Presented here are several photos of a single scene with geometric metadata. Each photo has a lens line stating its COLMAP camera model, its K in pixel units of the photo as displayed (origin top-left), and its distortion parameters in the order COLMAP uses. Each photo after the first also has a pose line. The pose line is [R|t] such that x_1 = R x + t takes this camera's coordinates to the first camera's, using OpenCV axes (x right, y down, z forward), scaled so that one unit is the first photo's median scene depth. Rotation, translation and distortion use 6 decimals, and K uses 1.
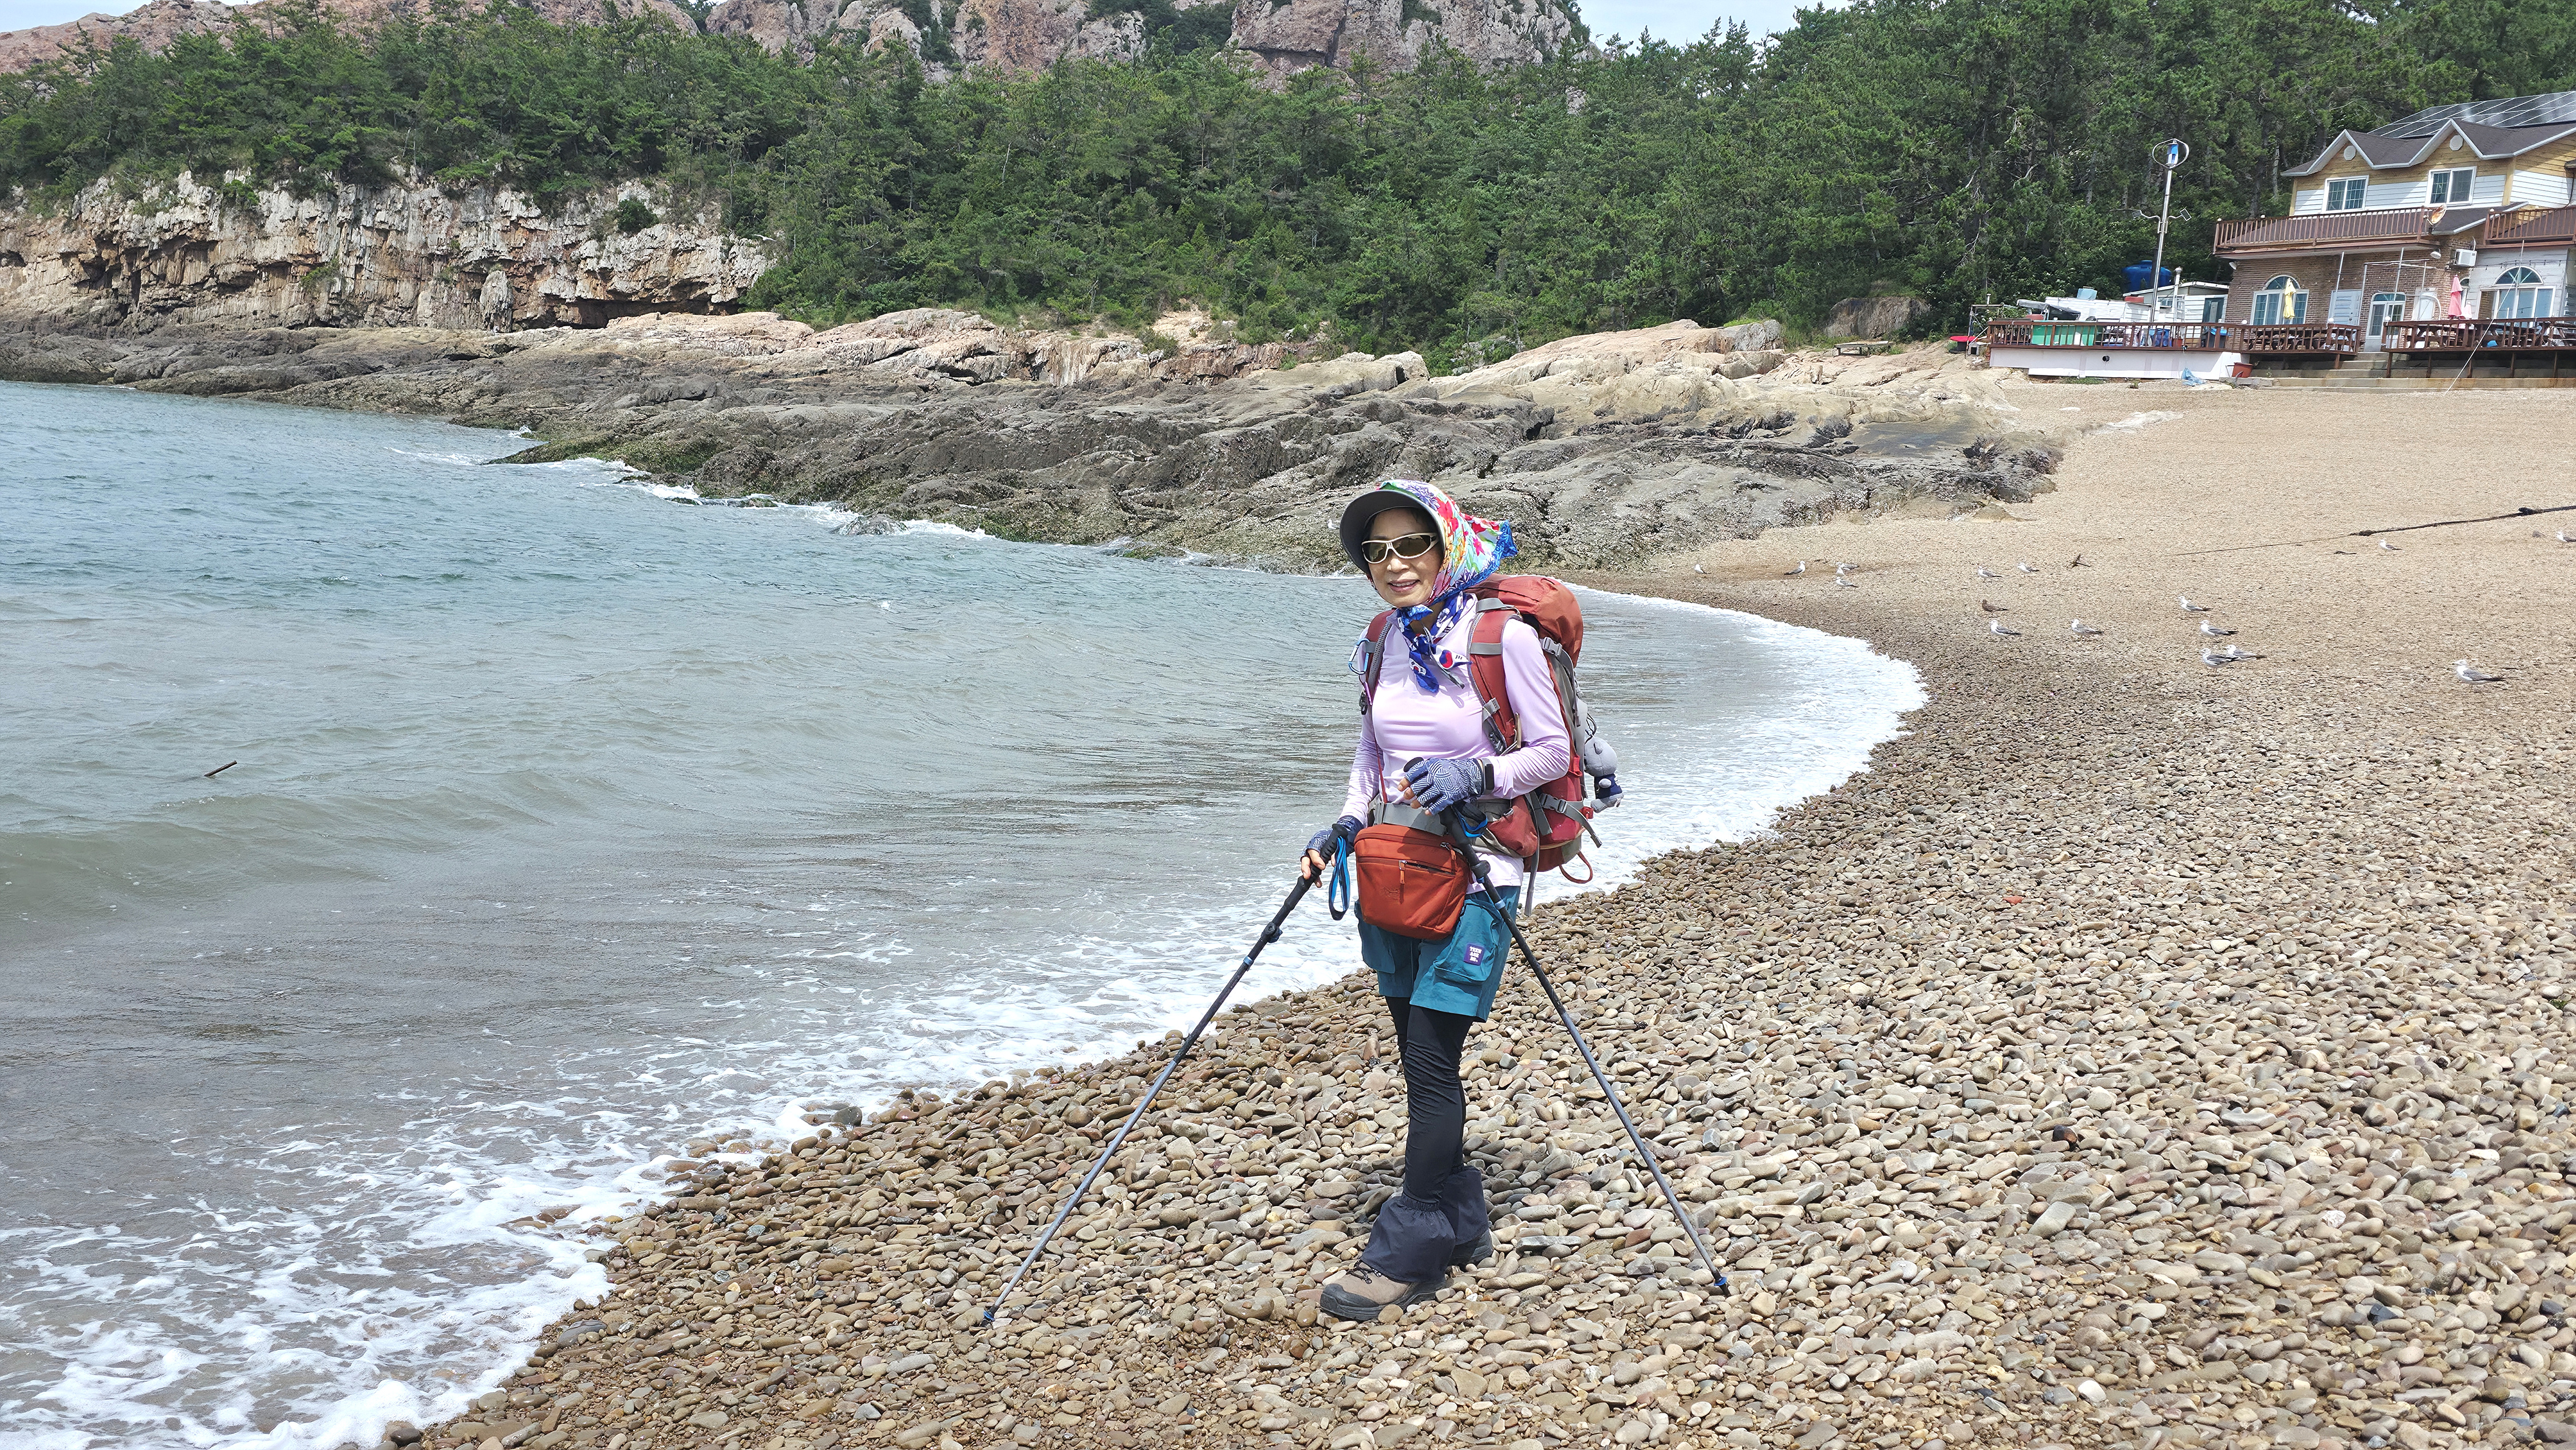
lens RADIAL K [[2409.8, 0, 1244.8], [0, 2409.8, 761.6], [0, 0, 1]] dist [0.109217, -0.167697]
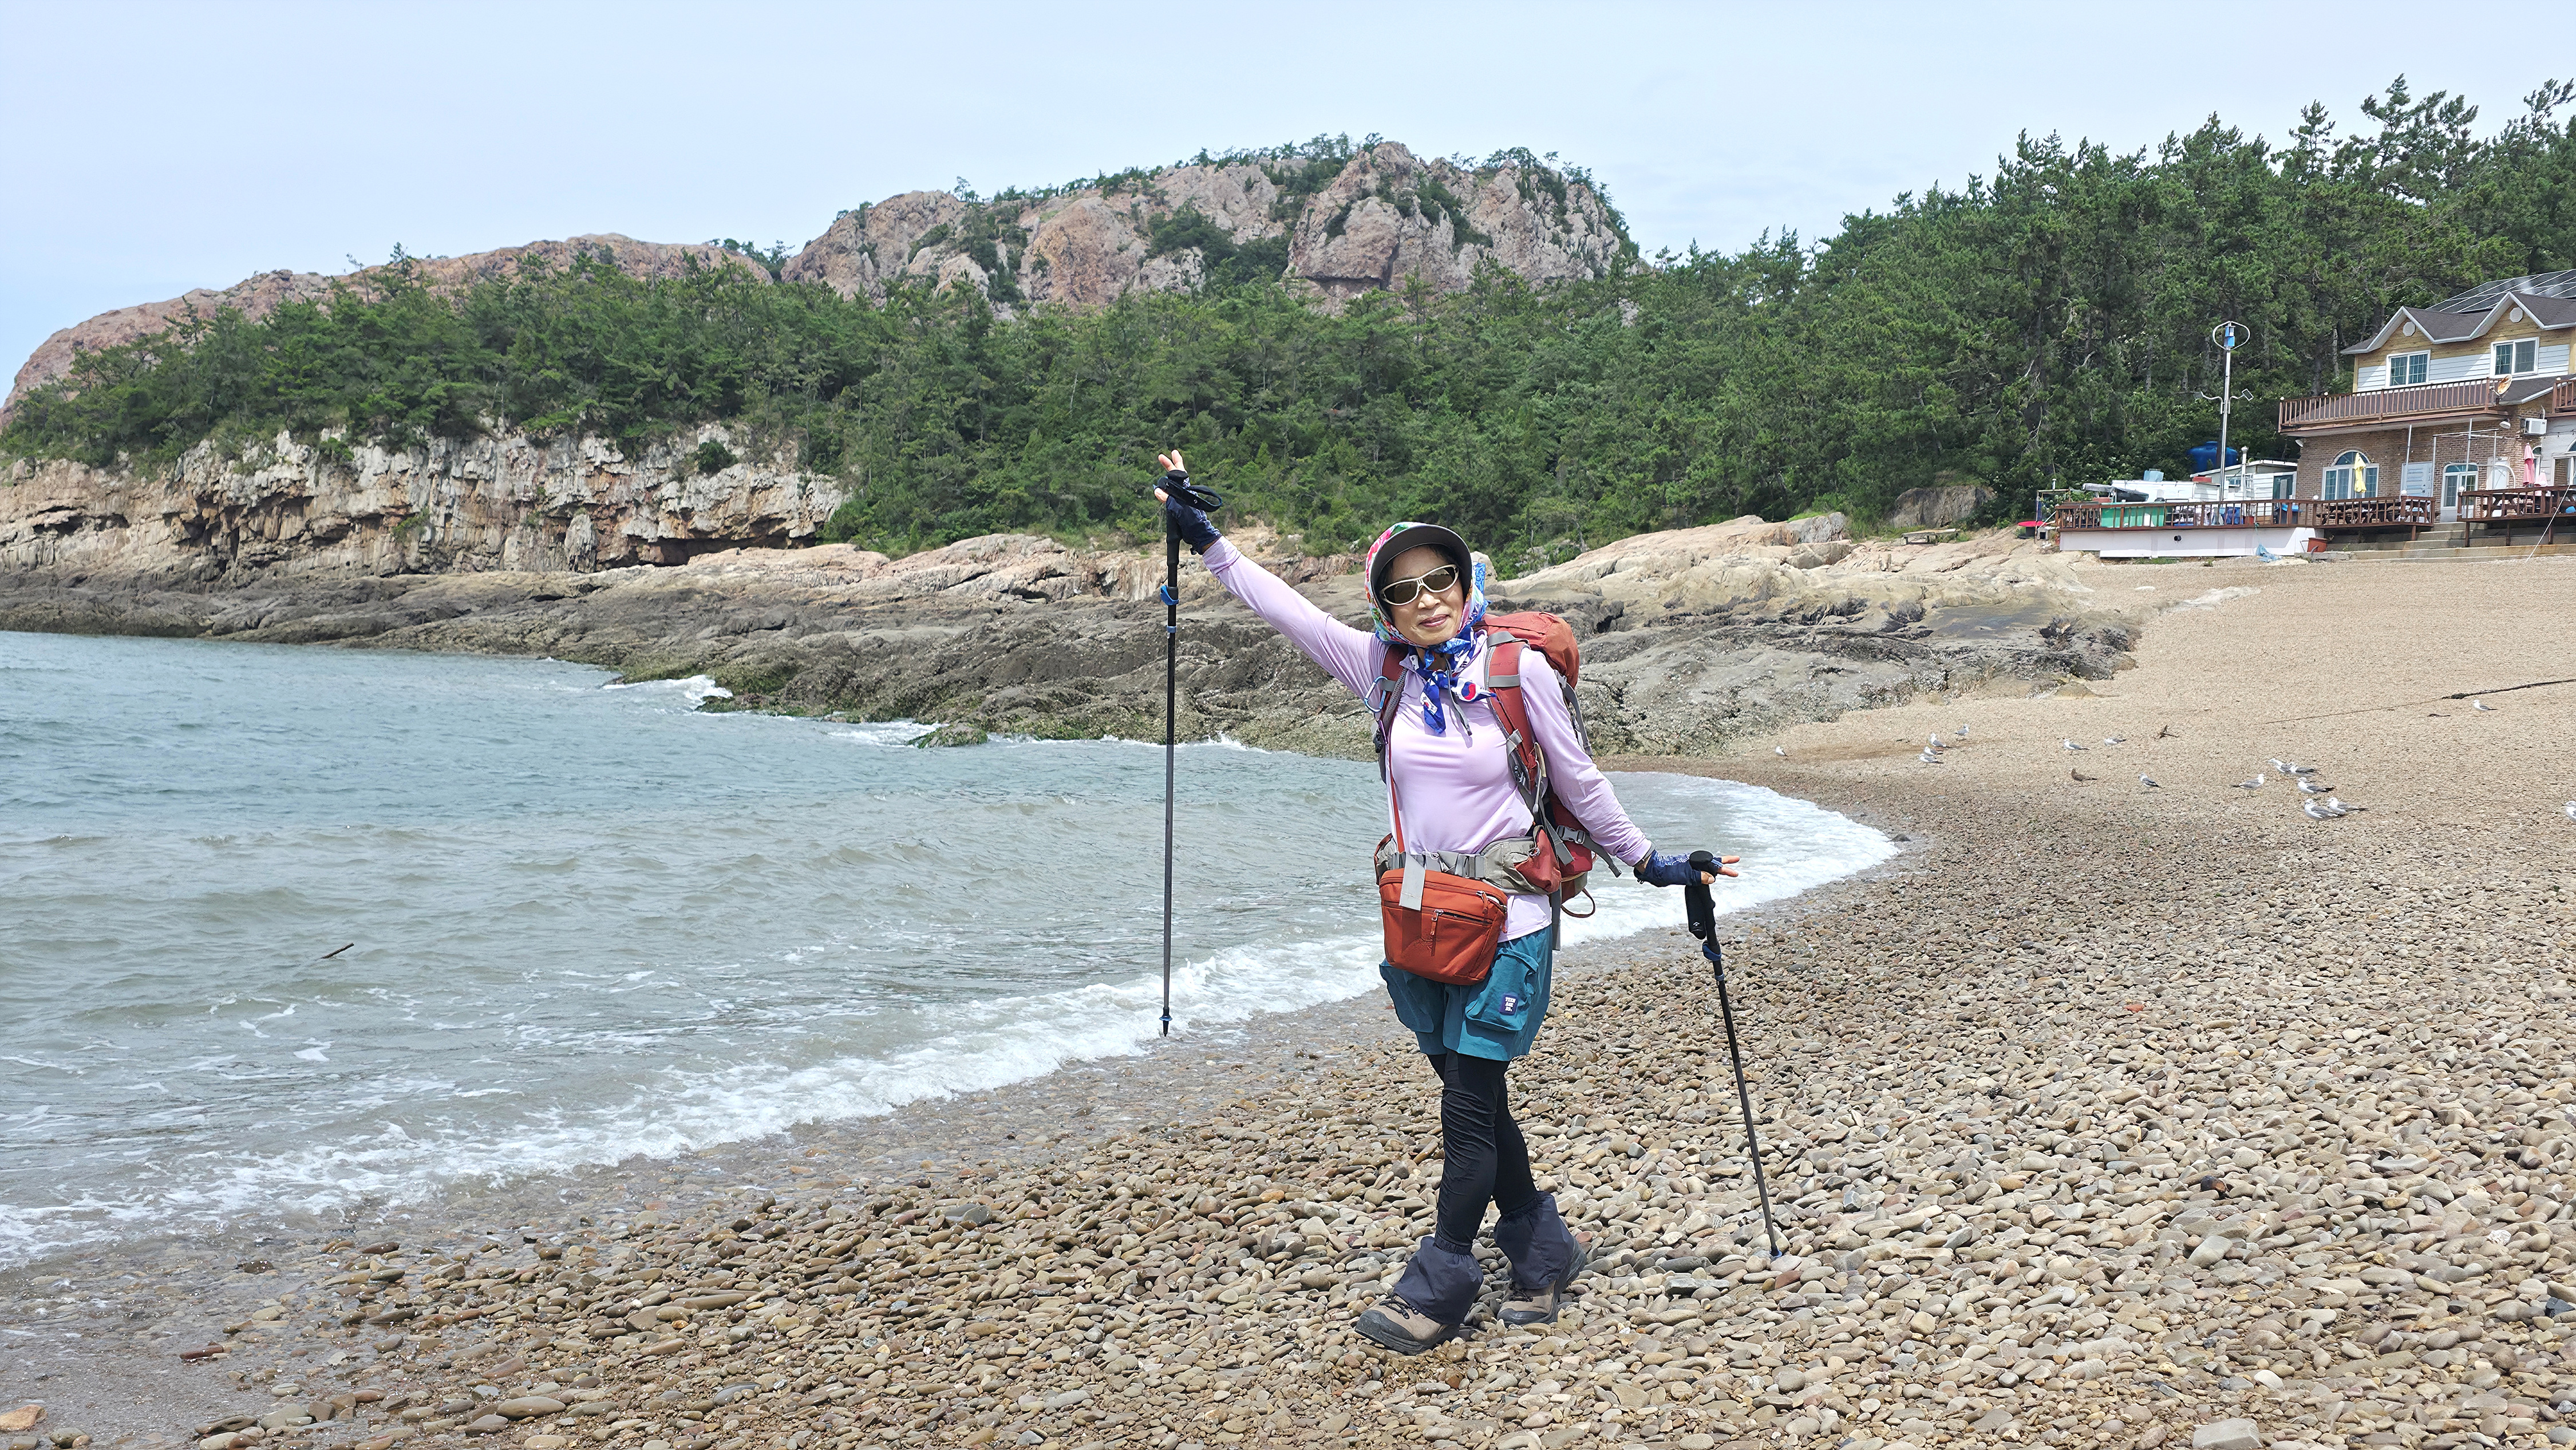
lens RADIAL K [[2415.8, 0, 1235.2], [0, 2415.8, 722.9], [0, 0, 1]] dist [0.116163, -0.179498]
pose [[0.998912, -0.032765, -0.033197, -0.000711], [0.029109, 0.994027, -0.105183, 0.002140], [0.036445, 0.104102, 0.993899, -0.000731]]
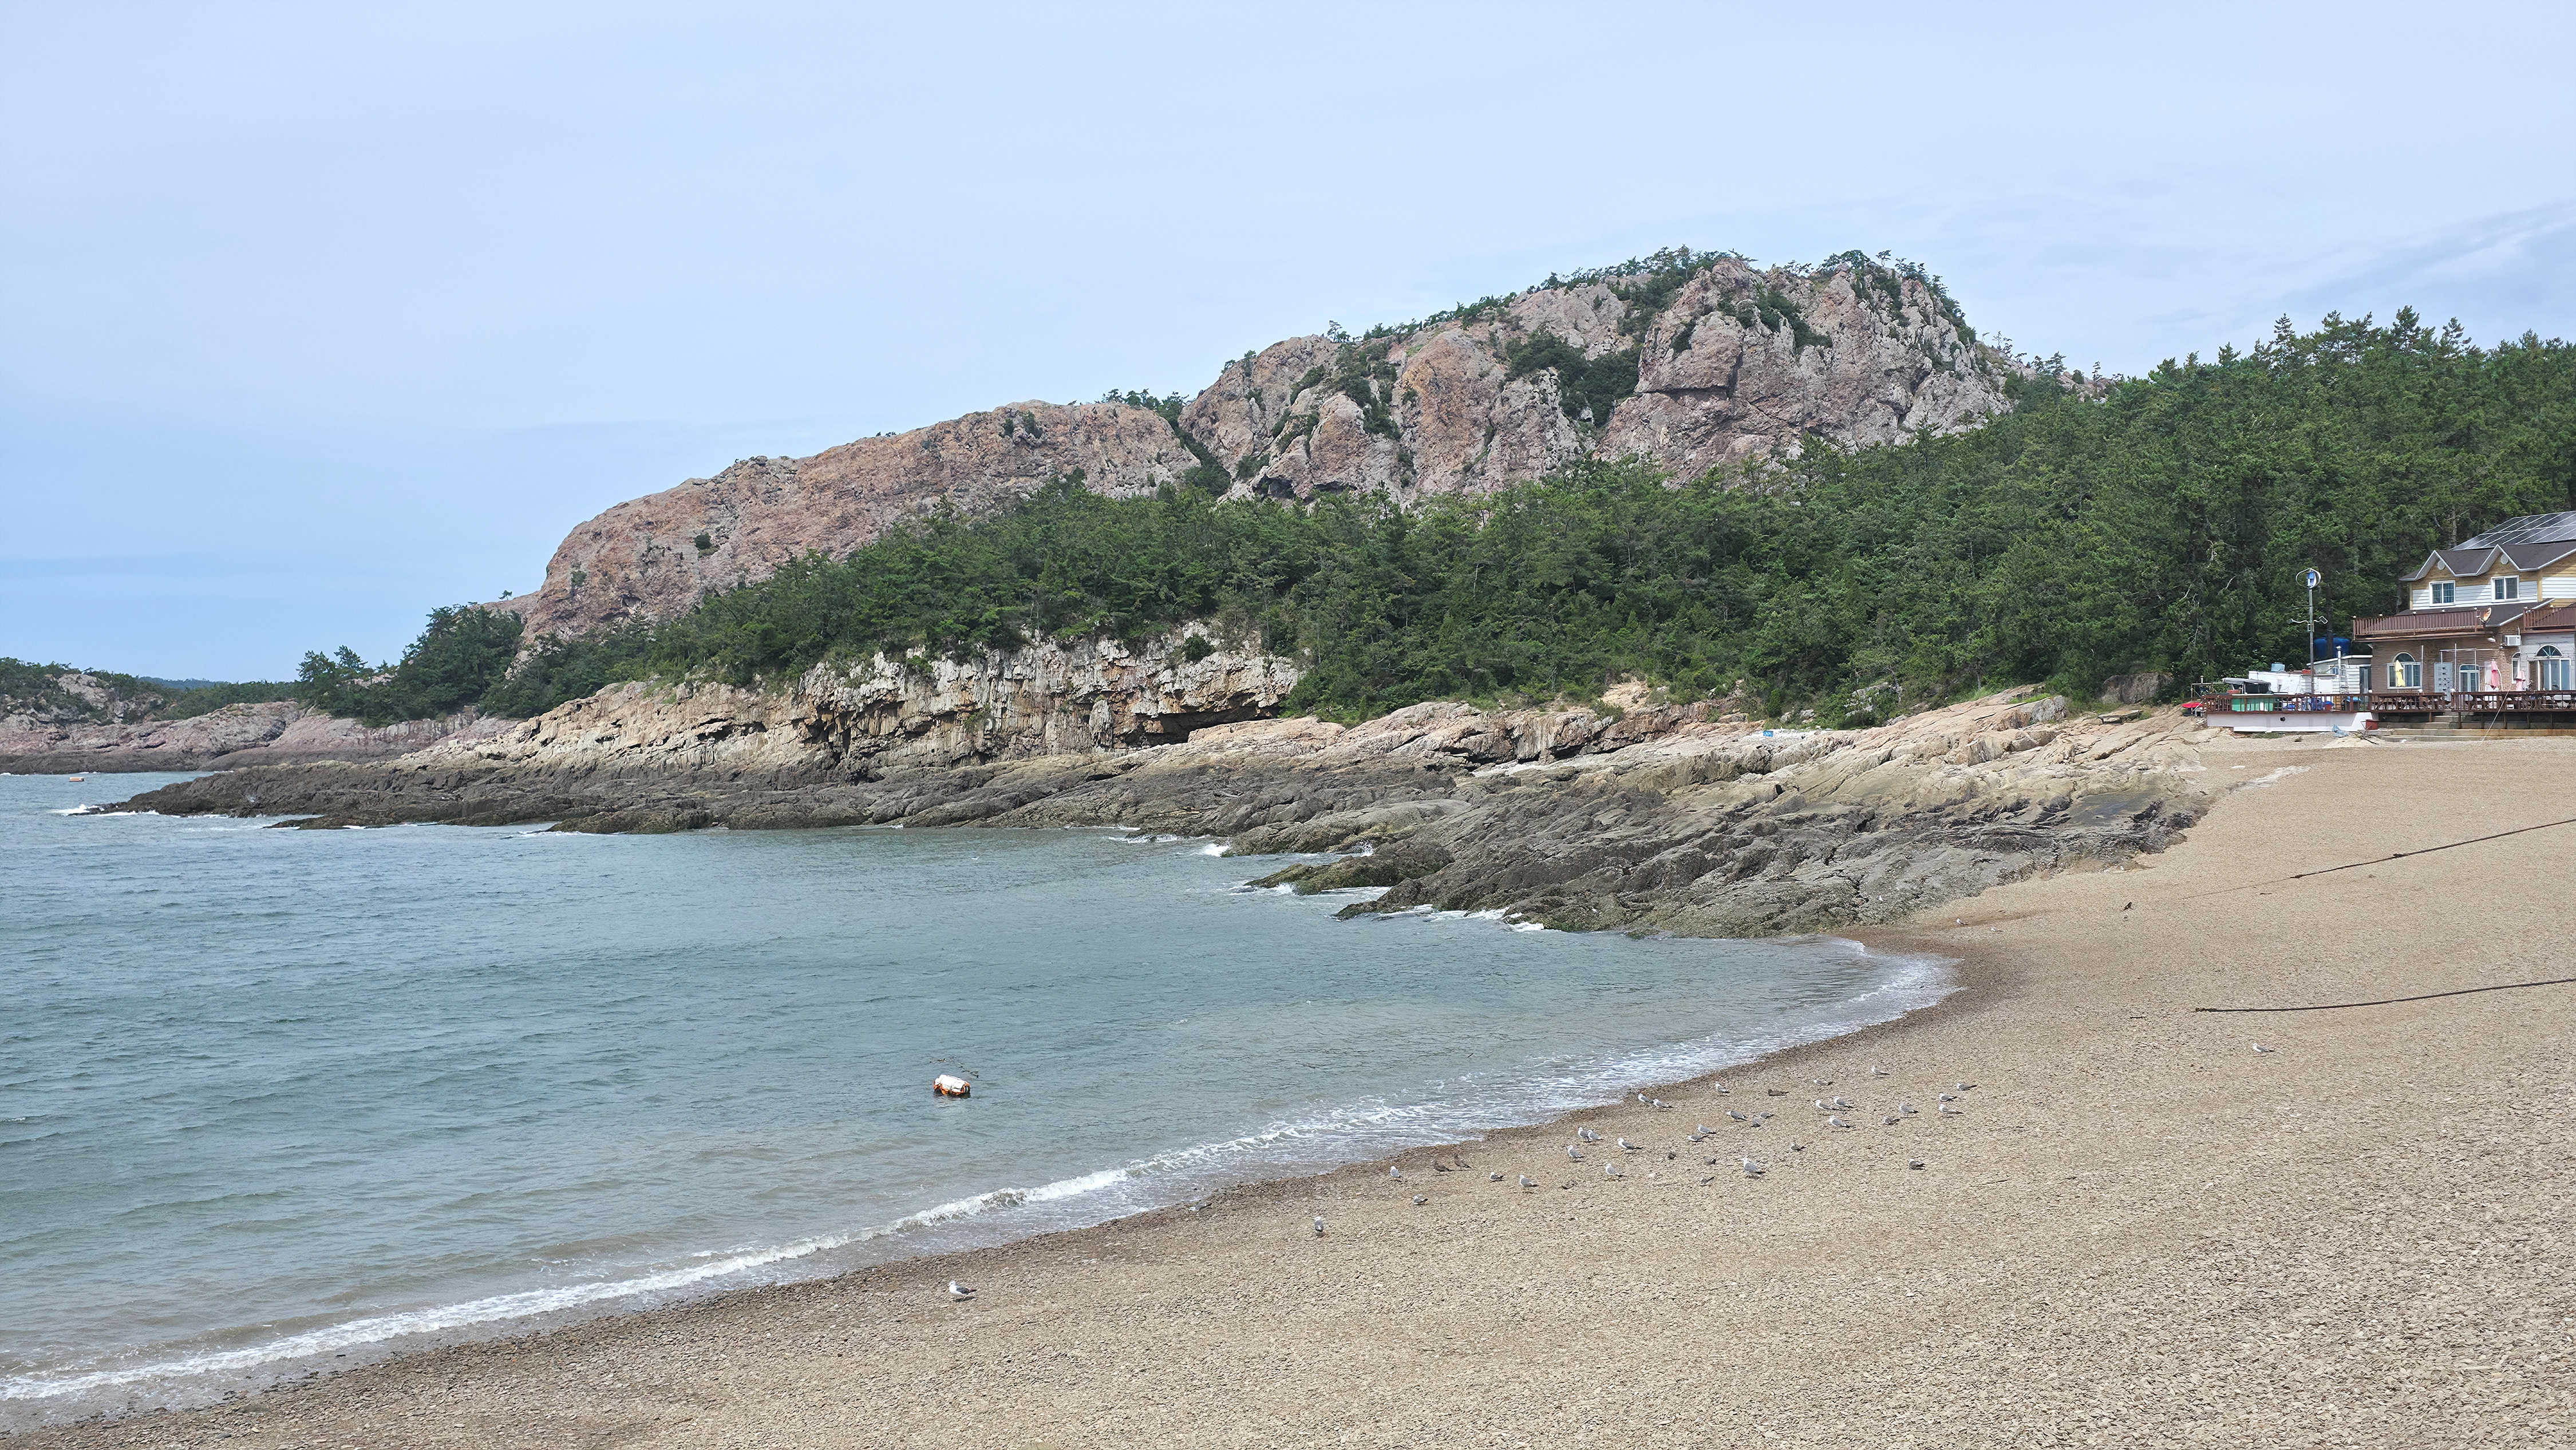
lens RADIAL K [[2366.7, 0, 1288.0], [0, 2366.7, 725.0], [0, 0, 1]] dist [0.195930, -0.441876]
pose [[0.982222, -0.092112, -0.163571, 0.003015], [0.069264, 0.987687, -0.140276, -0.000707], [0.174478, 0.126453, 0.976508, -0.280215]]
